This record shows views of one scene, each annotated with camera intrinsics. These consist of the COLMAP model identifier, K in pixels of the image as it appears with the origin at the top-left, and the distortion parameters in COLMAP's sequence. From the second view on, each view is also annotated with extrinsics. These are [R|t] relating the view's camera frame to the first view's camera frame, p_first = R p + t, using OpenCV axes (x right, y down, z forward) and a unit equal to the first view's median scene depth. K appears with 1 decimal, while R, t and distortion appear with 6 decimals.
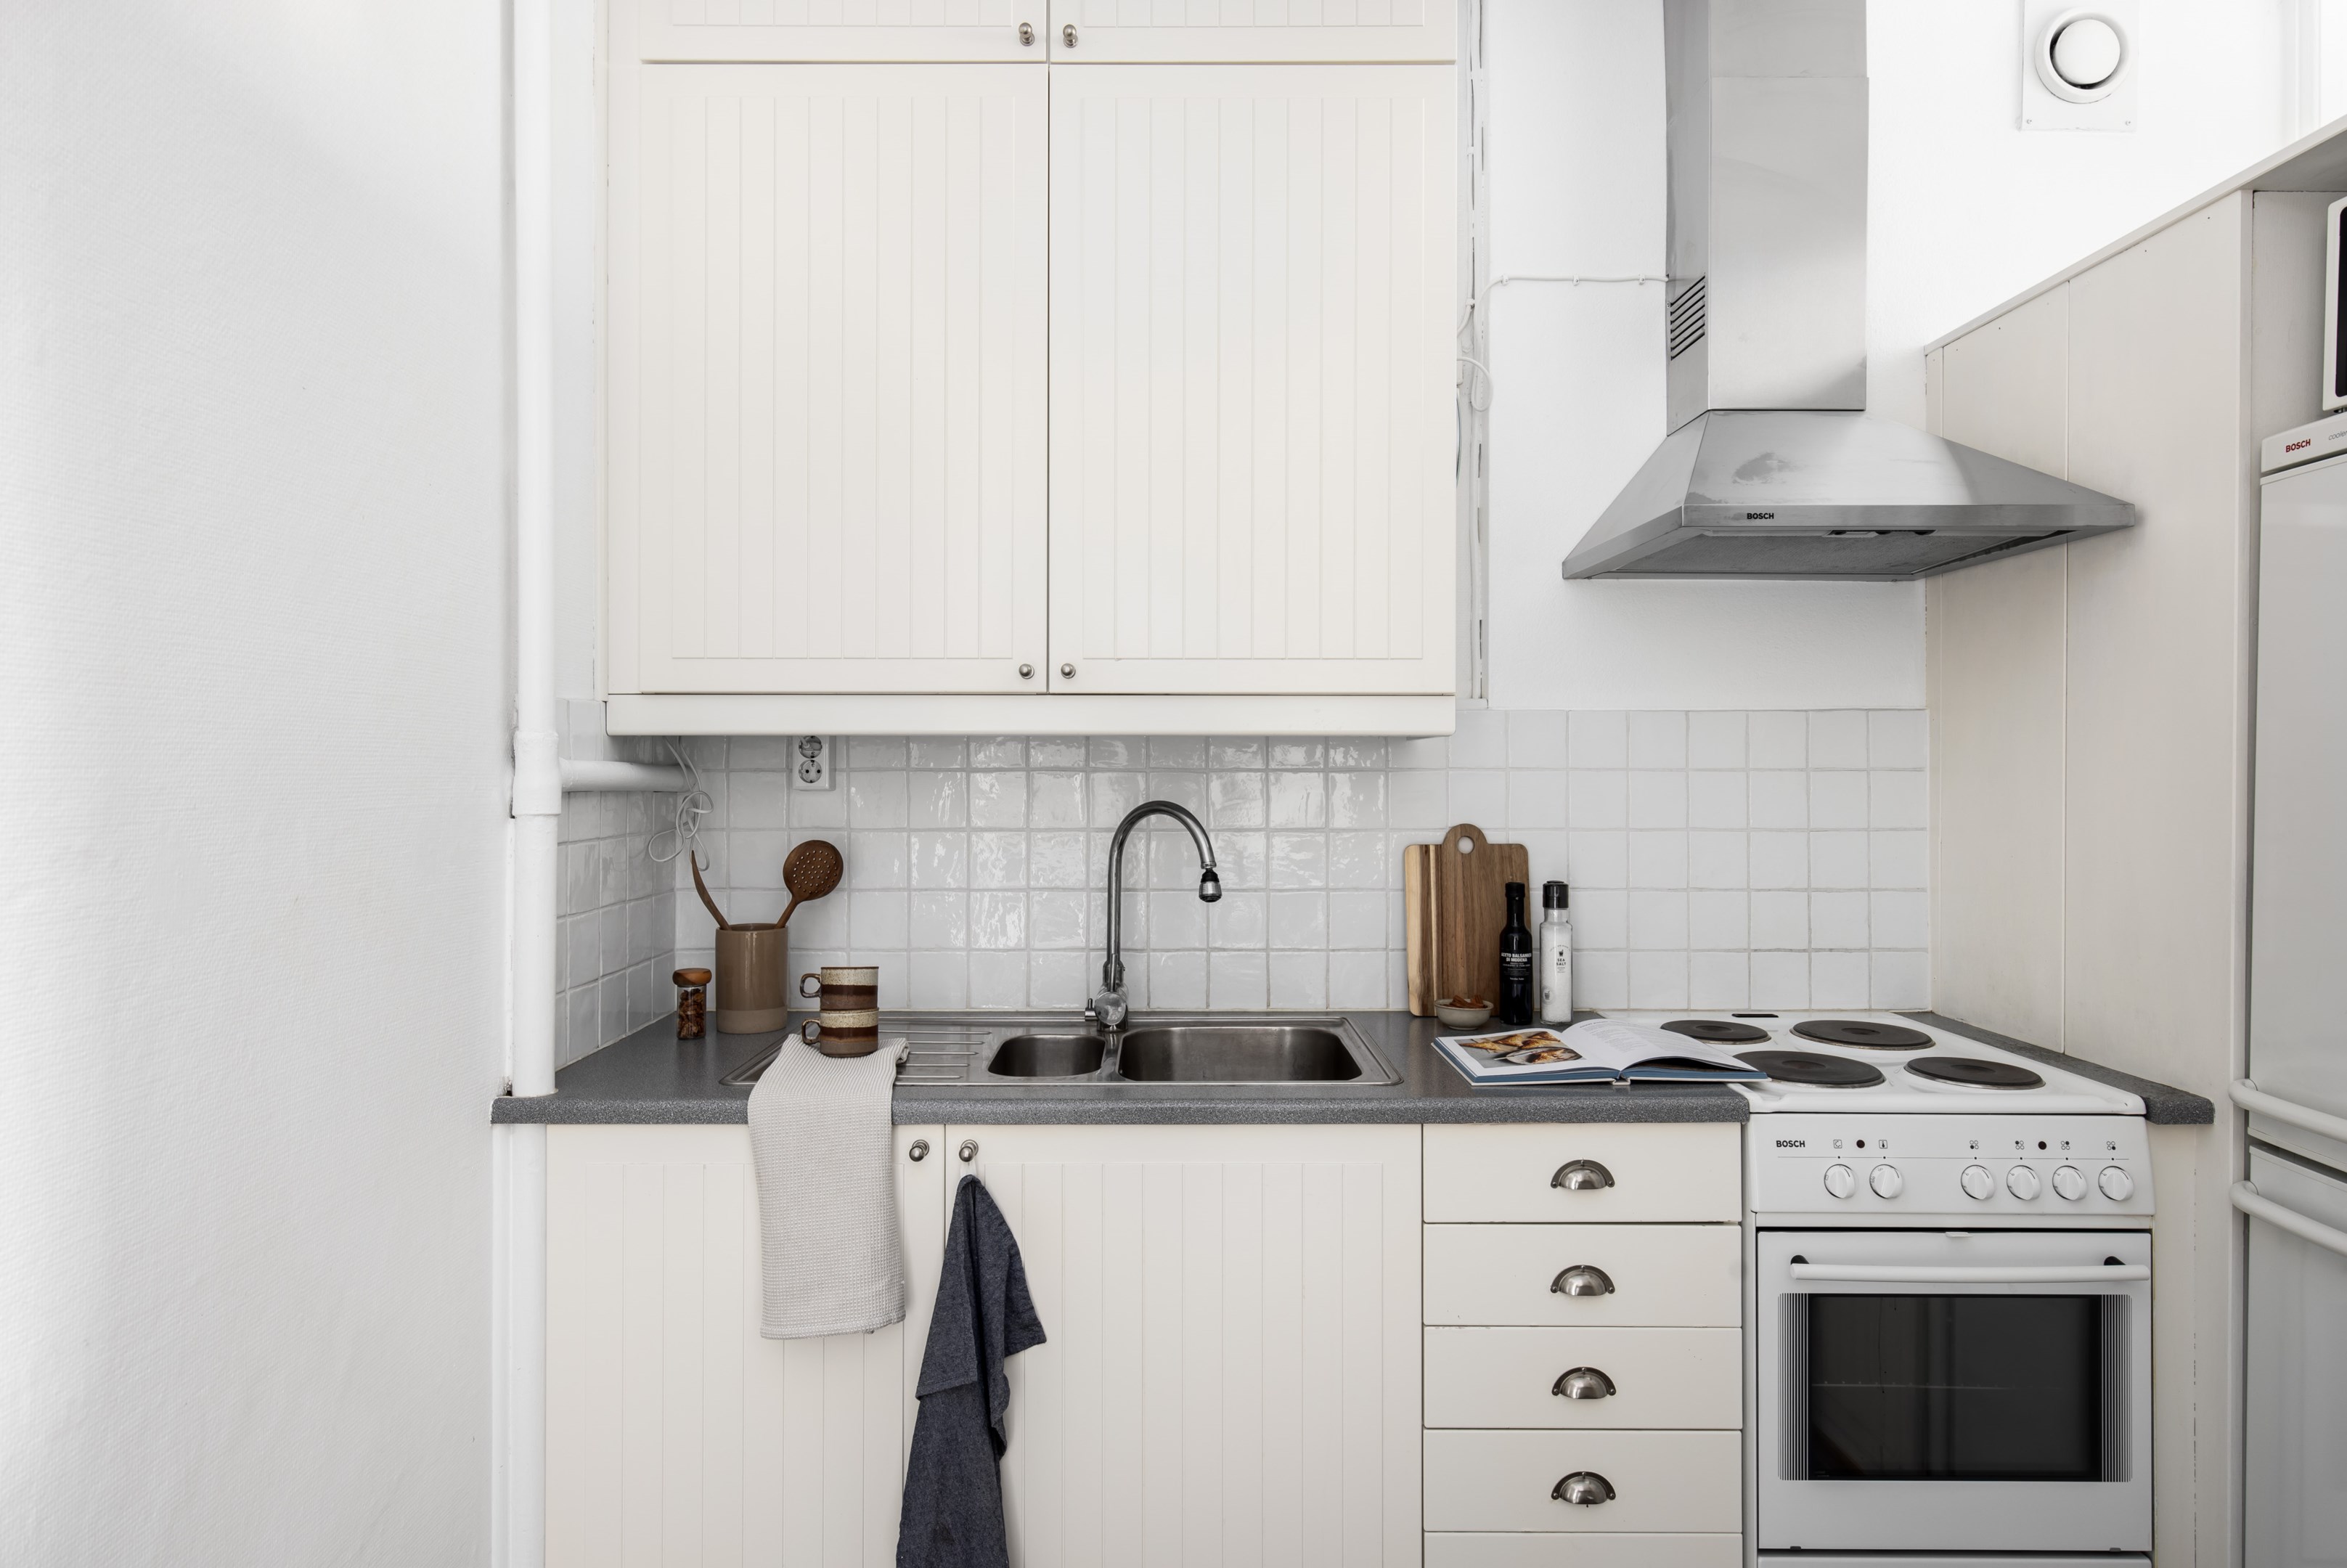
lens RADIAL K [[1306.2, 0, 1172.3], [0, 1306.2, 767.5], [0, 0, 1]] dist [0.006824, -0.003040]
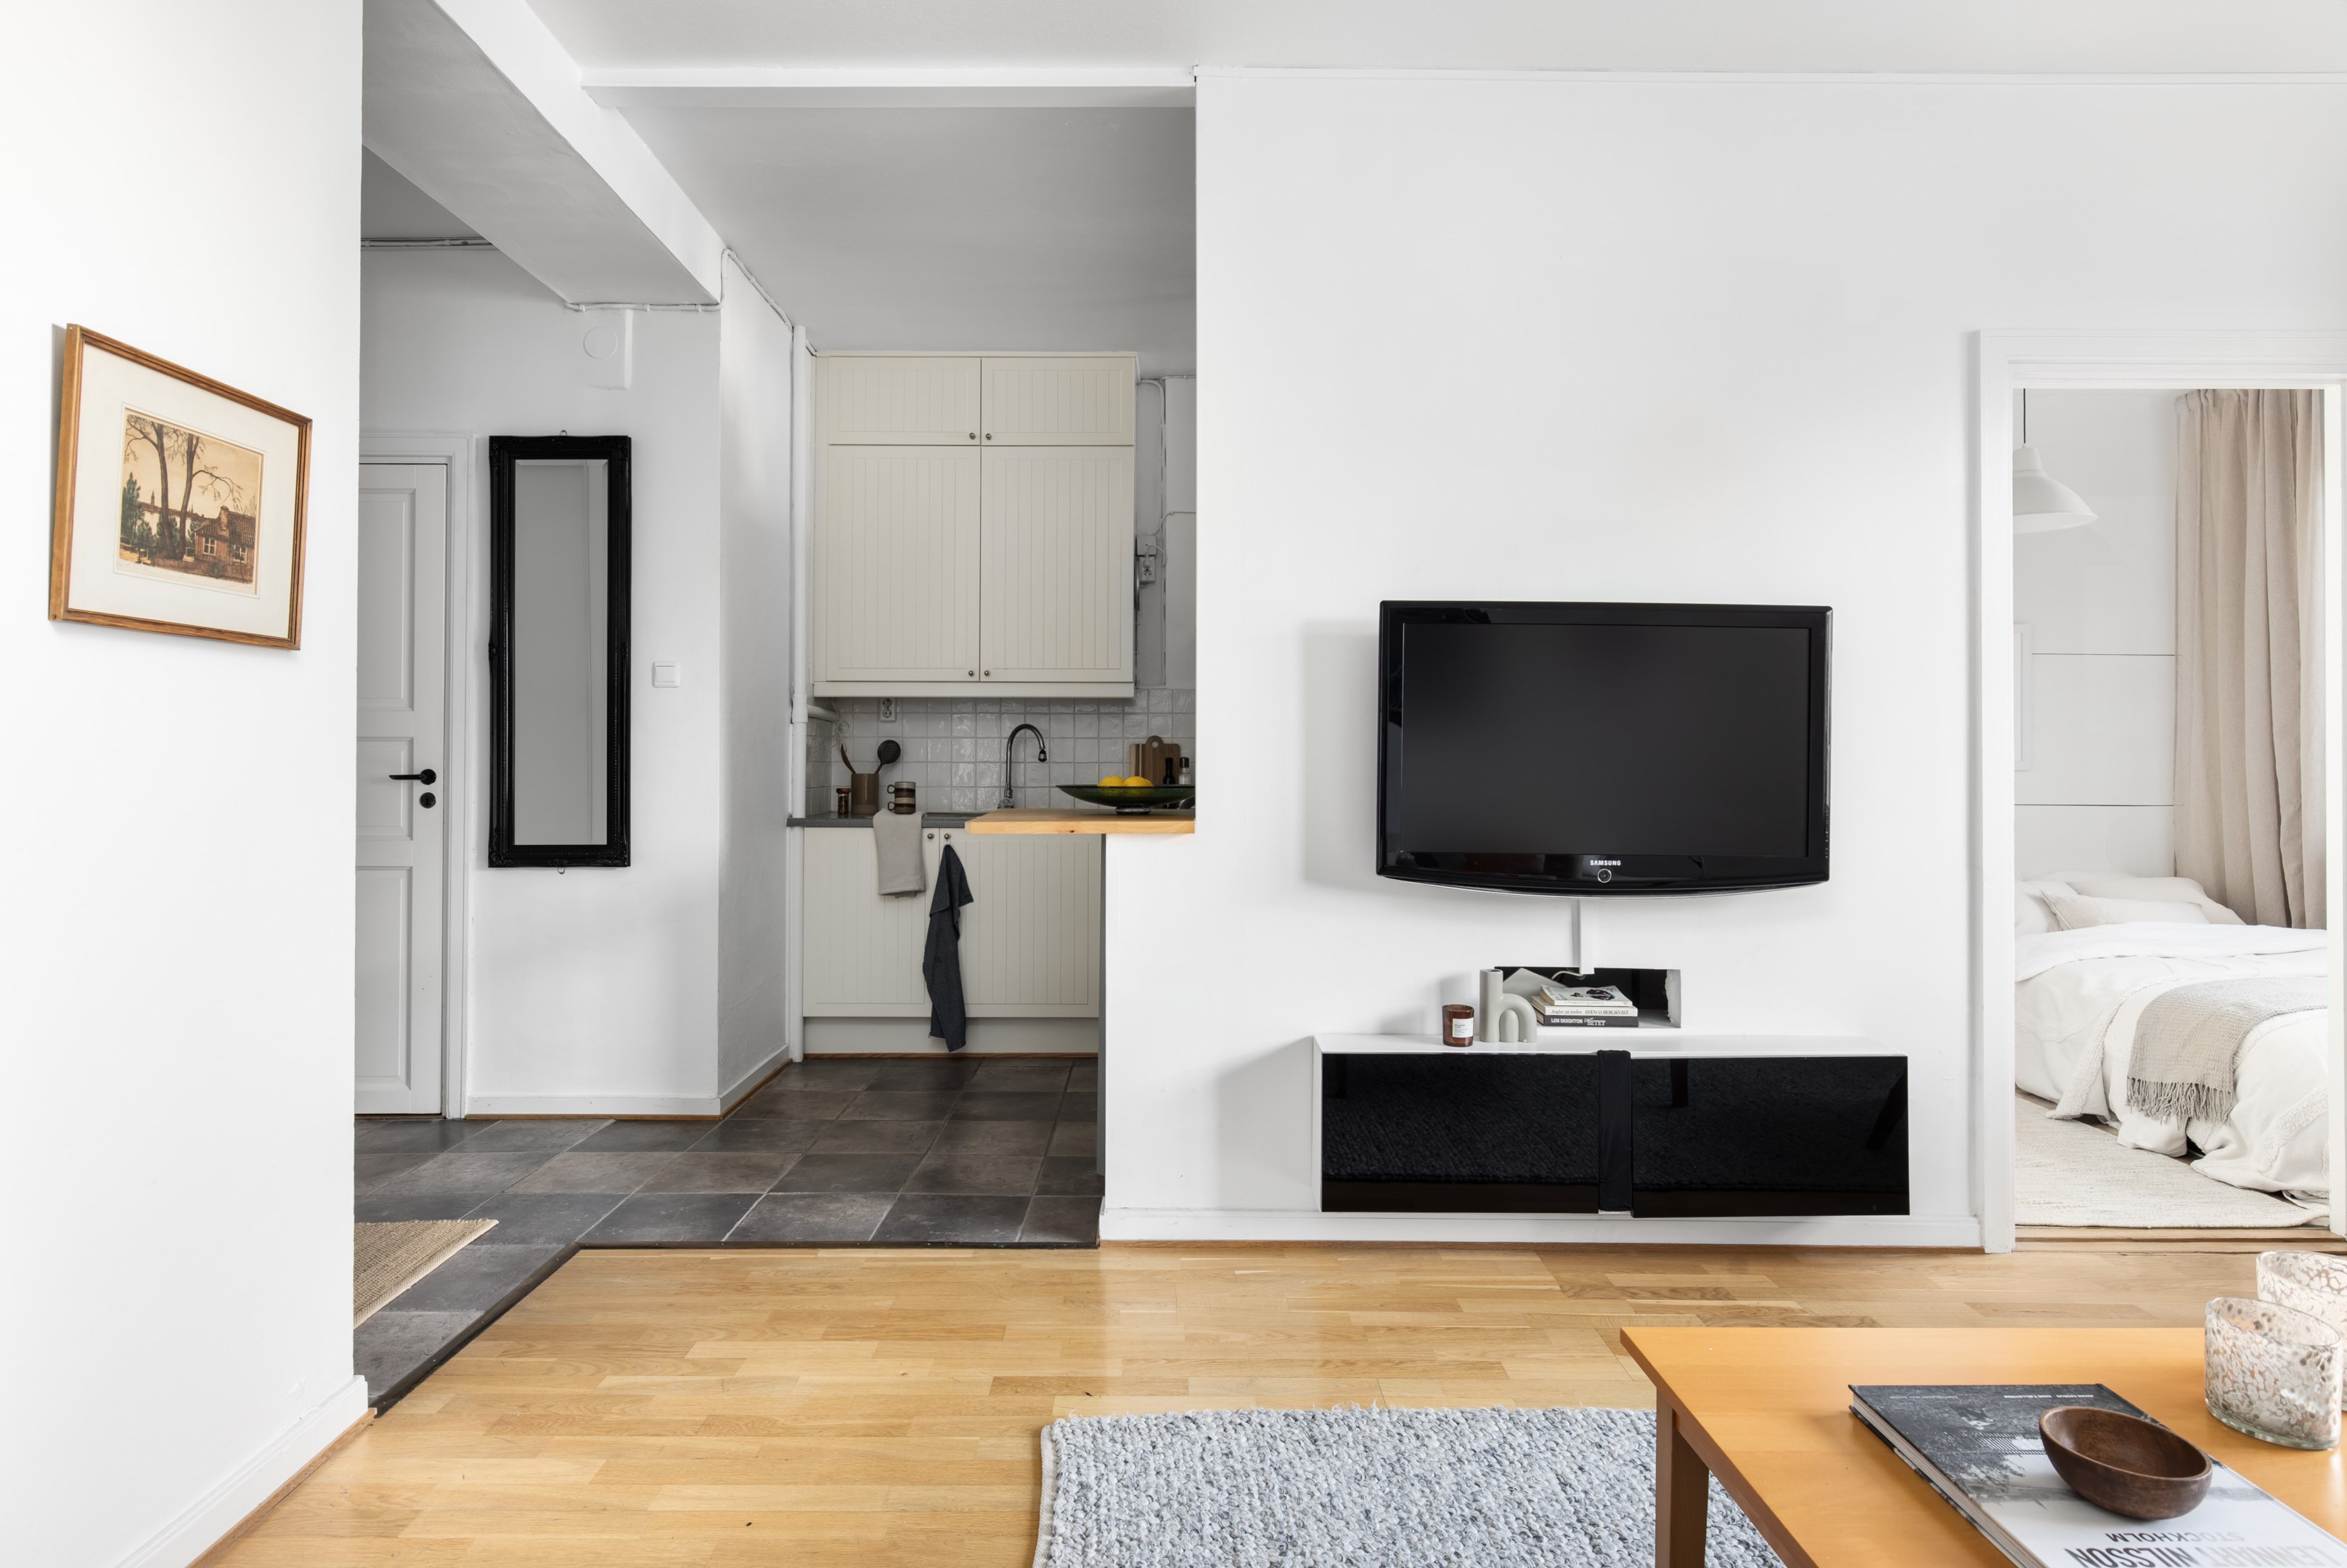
lens RADIAL K [[1265.3, 0, 1185.7], [0, 1265.3, 739.9], [0, 0, 1]] dist [-0.003635, 0.001070]
pose [[0.999975, 0.001159, 0.006940, 0.316641], [-0.001055, 0.999888, -0.014923, 0.102659], [-0.006957, 0.014915, 0.999865, -1.628121]]
